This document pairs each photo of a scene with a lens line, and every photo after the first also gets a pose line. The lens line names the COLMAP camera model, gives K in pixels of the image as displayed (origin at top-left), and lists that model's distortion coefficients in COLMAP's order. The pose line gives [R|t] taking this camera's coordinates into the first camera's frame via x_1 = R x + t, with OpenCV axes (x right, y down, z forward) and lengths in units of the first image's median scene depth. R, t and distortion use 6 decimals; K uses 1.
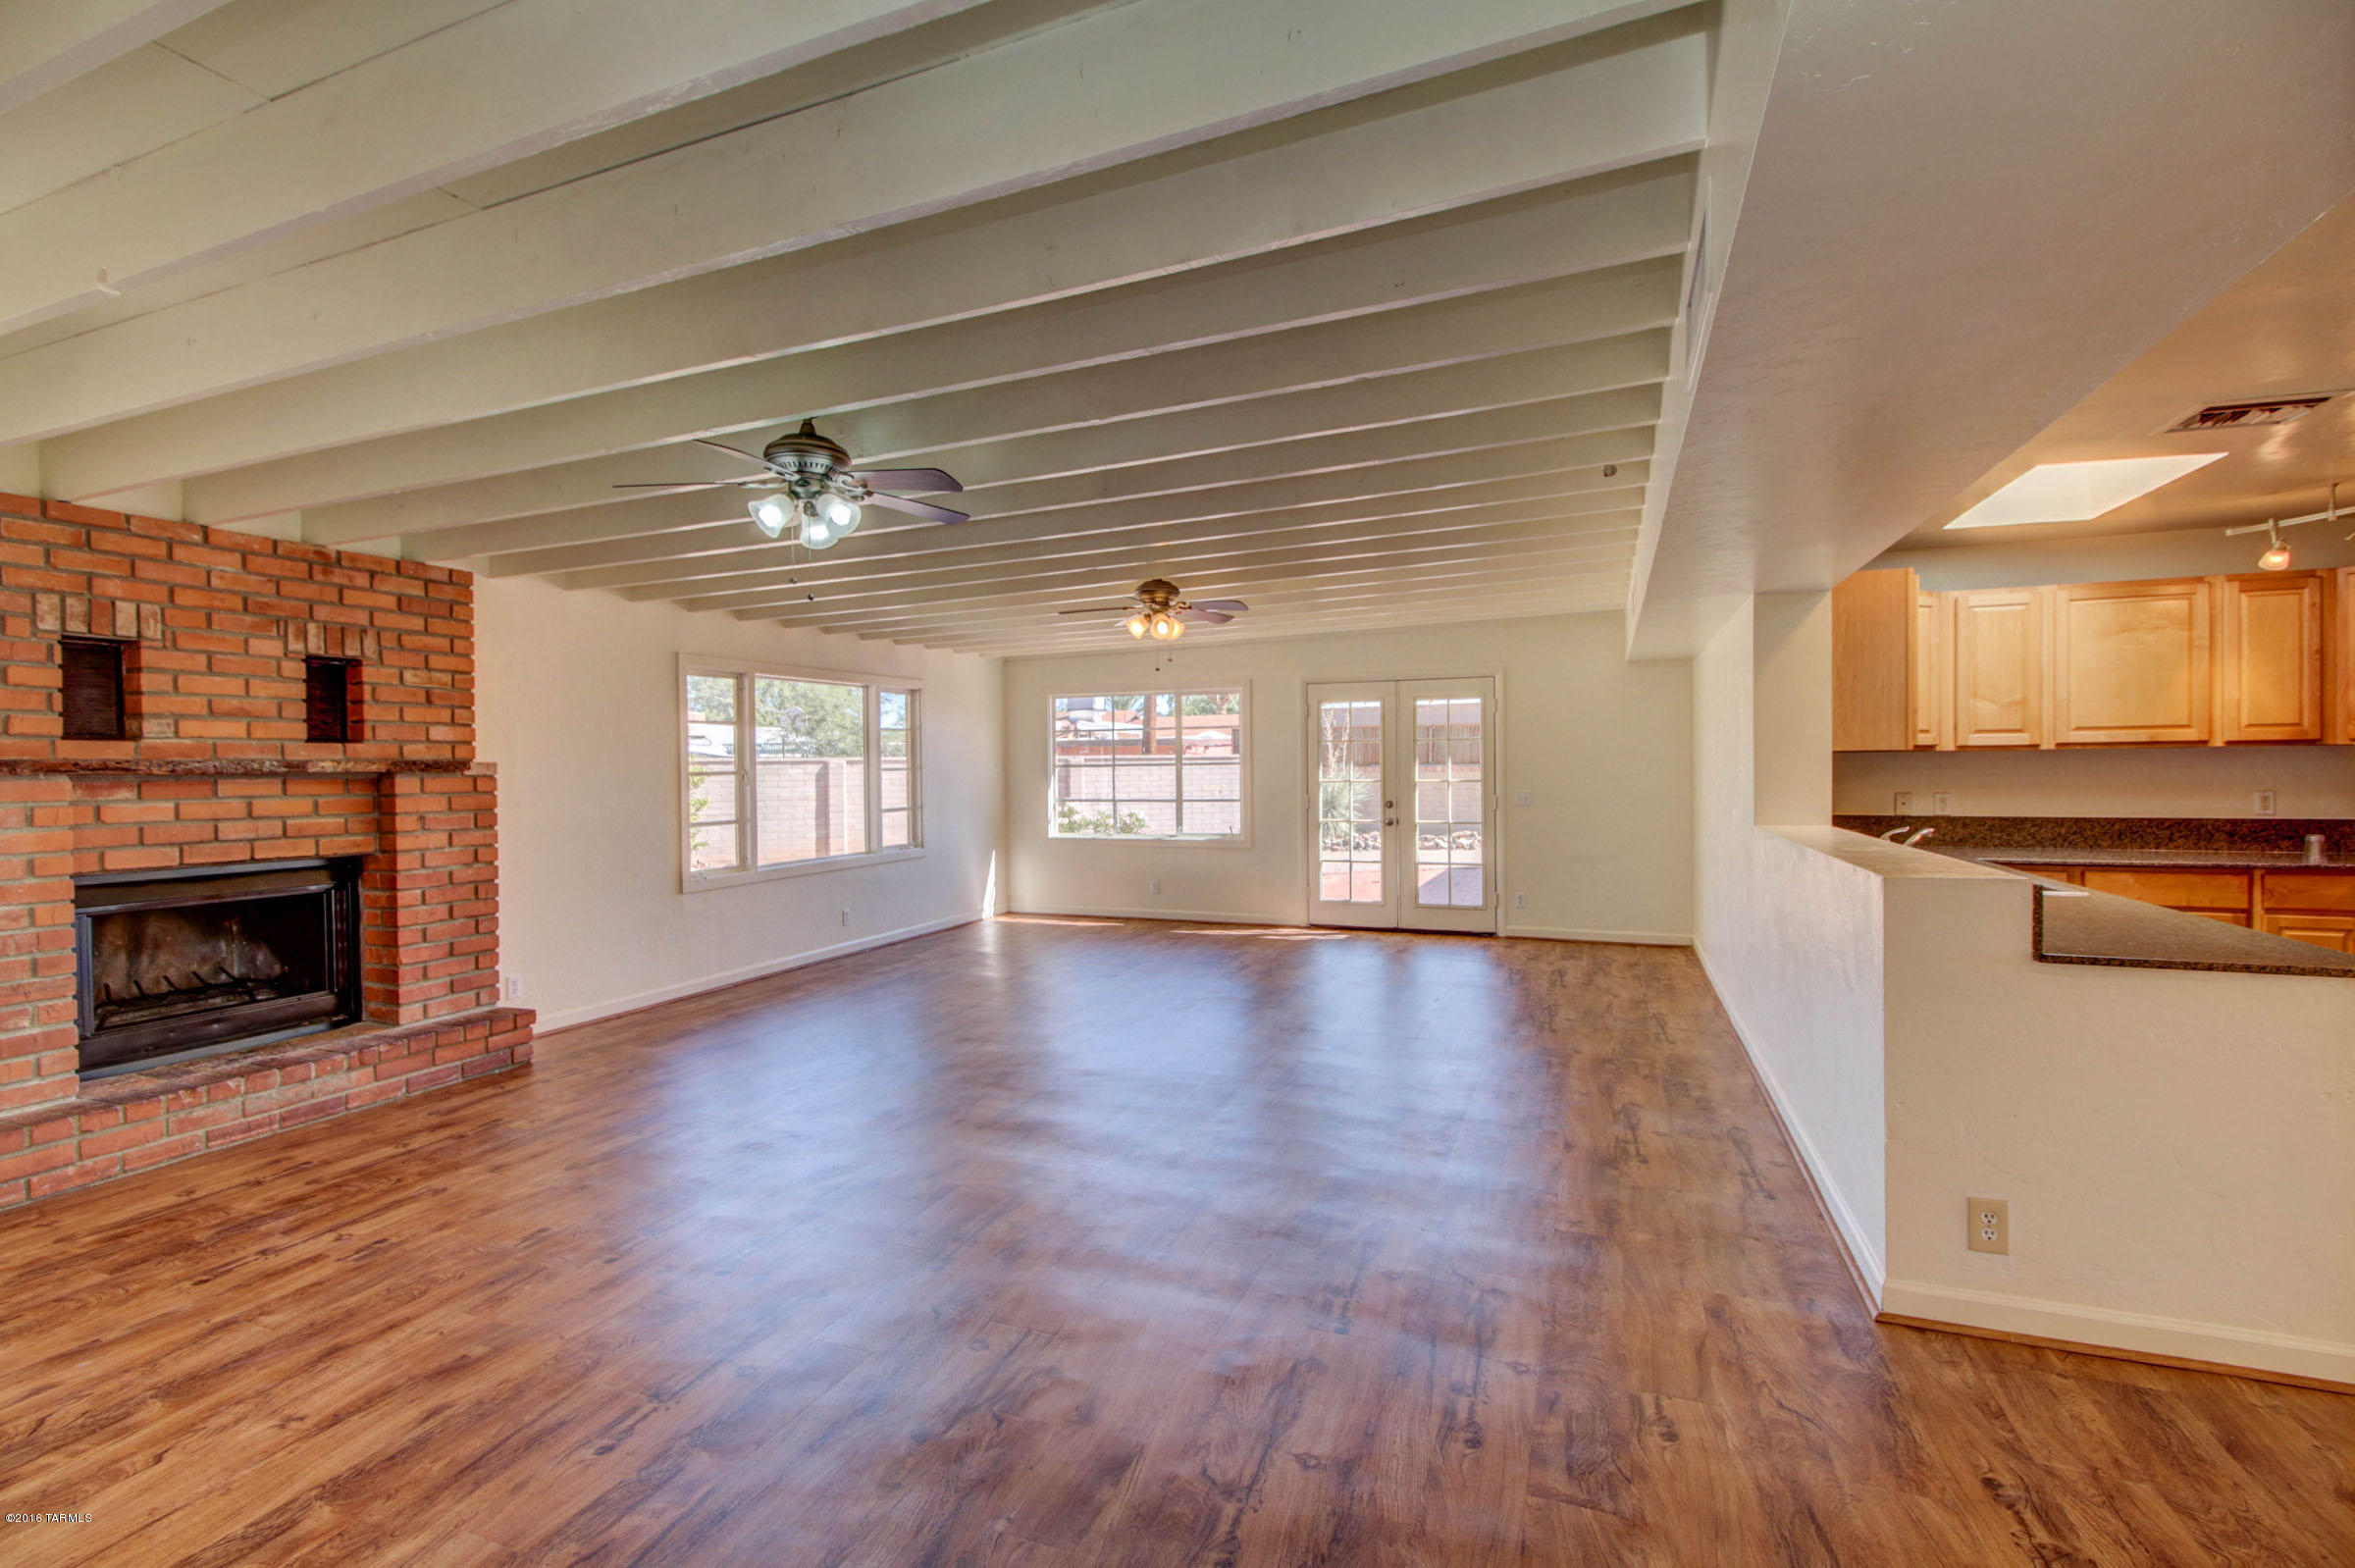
lens RADIAL K [[1079.3, 0, 1164.3], [0, 1079.3, 781.7], [0, 0, 1]] dist [0.023604, -0.012810]
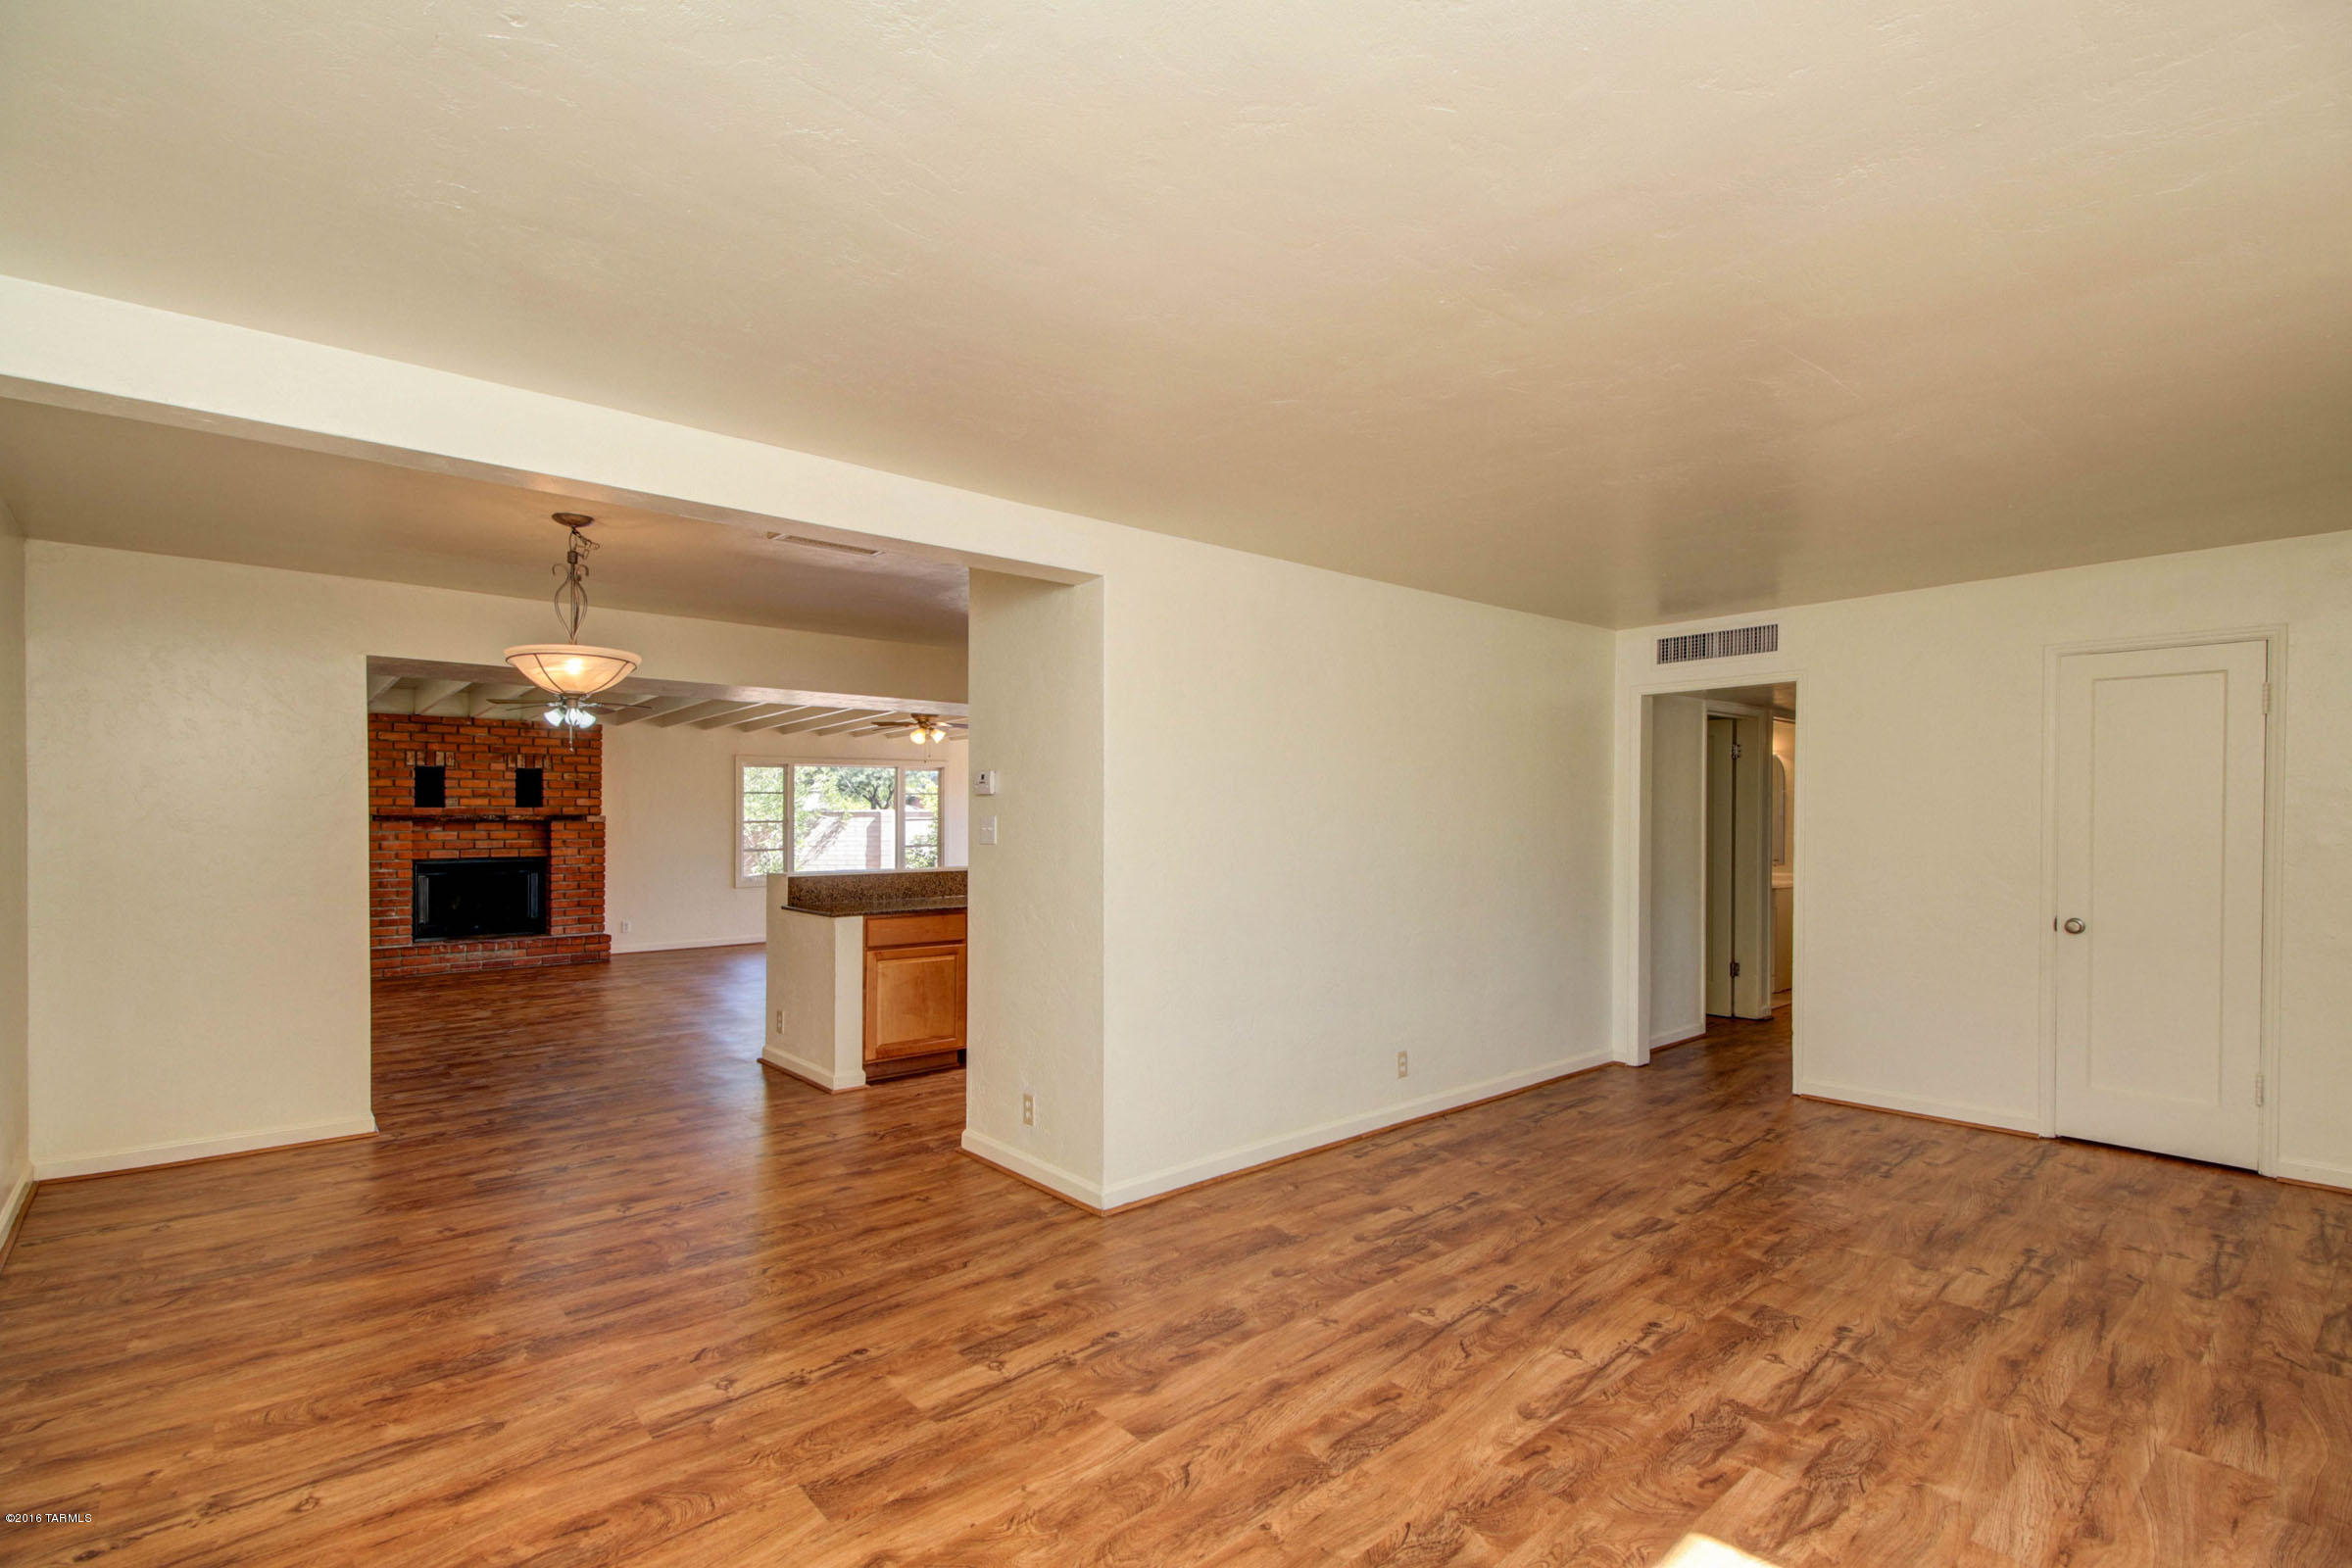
lens RADIAL K [[1078.0, 0, 1174.4], [0, 1078.0, 812.2], [0, 0, 1]] dist [0.023604, -0.012810]
pose [[0.892491, 0.005558, -0.451031, 1.391557], [-0.013584, 0.999802, -0.014559, -0.010455], [0.450861, 0.019121, 0.892389, -0.381632]]
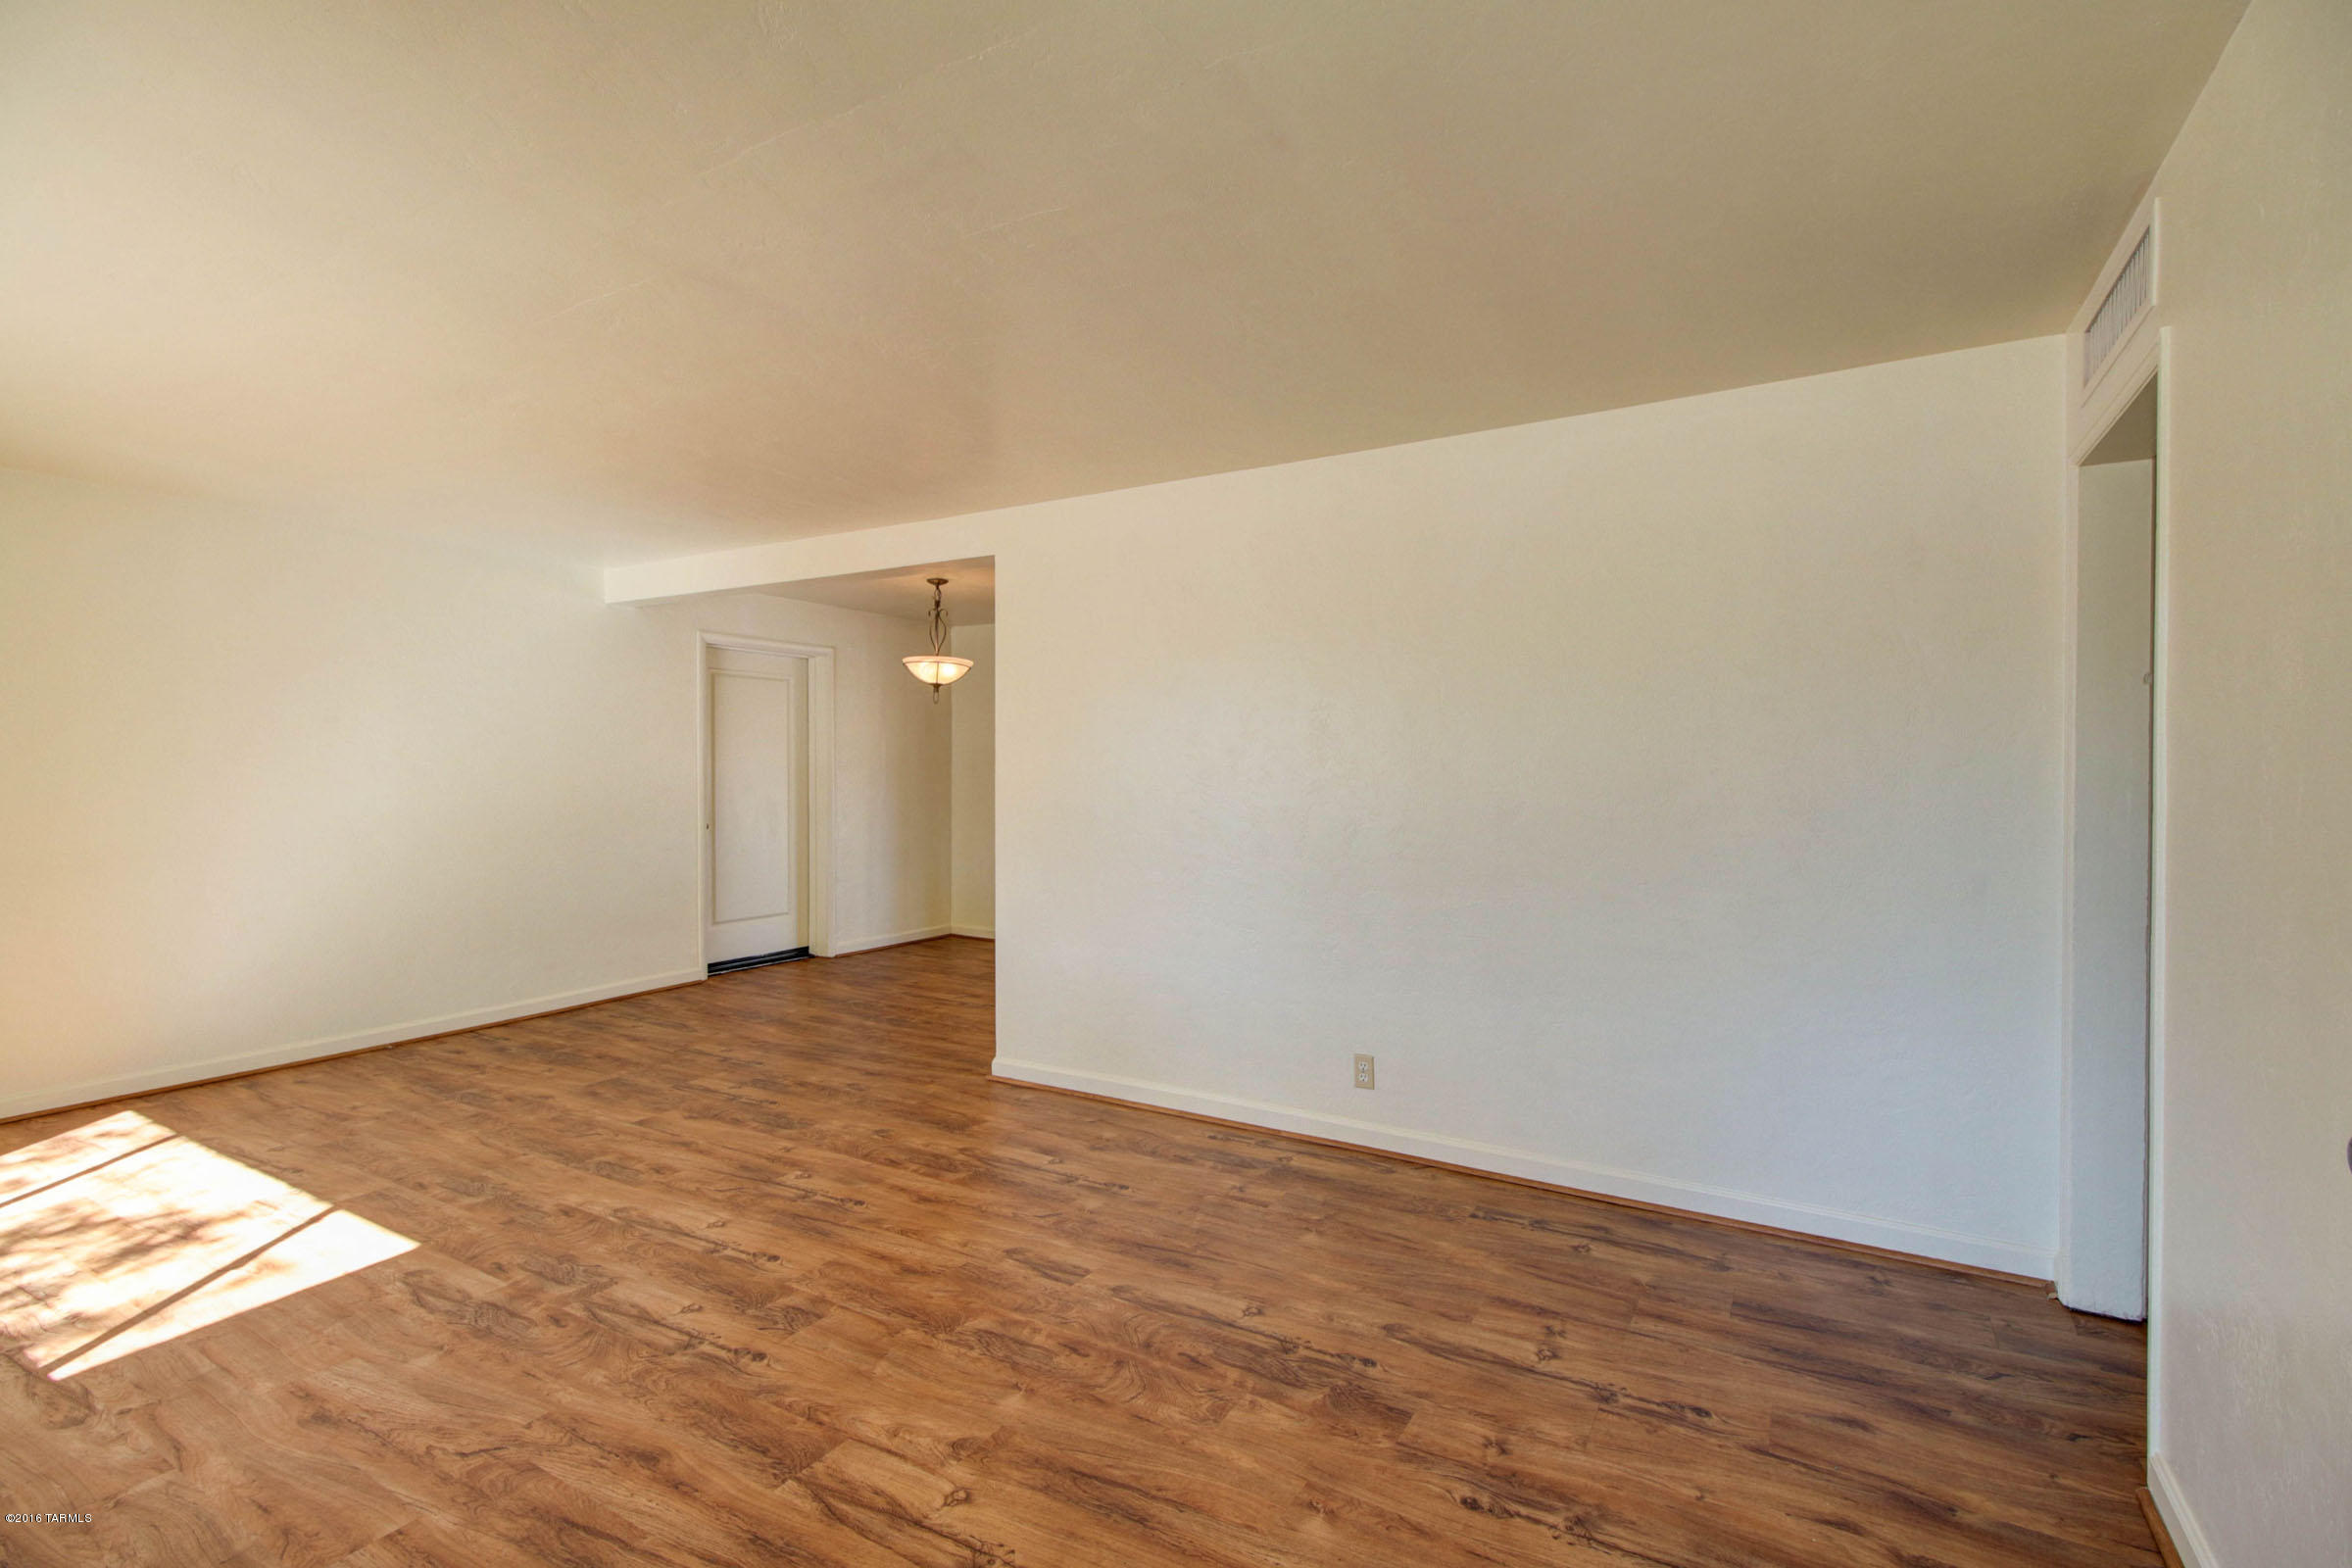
lens RADIAL K [[1078.0, 0, 1193.7], [0, 1078.0, 781.9], [0, 0, 1]] dist [0.023604, -0.012810]
pose [[-0.137315, 0.018281, -0.990359, 1.942600], [-0.017357, 0.999632, 0.020859, -0.020576], [0.990375, 0.020053, -0.136948, 0.632864]]
